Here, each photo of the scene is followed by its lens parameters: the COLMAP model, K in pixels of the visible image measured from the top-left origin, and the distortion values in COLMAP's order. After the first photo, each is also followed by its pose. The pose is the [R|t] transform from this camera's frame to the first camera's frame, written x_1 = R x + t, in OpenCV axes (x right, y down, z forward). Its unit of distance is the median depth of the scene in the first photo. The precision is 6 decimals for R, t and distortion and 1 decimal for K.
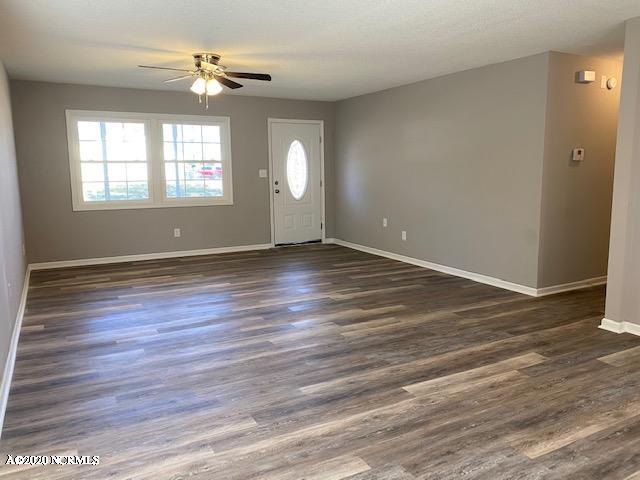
lens RADIAL K [[493.8, 0, 317.1], [0, 493.8, 239.7], [0, 0, 1]] dist [-0.010785, 0.009475]
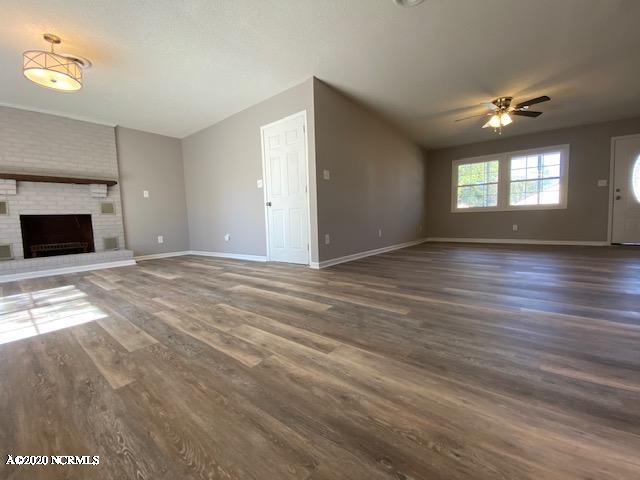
lens RADIAL K [[259.5, 0, 319.9], [0, 259.5, 239.9], [0, 0, 1]] dist [0.012420, -0.013022]
pose [[0.400588, 0.072294, -0.913402, 0.318087], [-0.115642, 0.992900, 0.027869, 0.105905], [0.908932, 0.094463, 0.406104, 0.178523]]
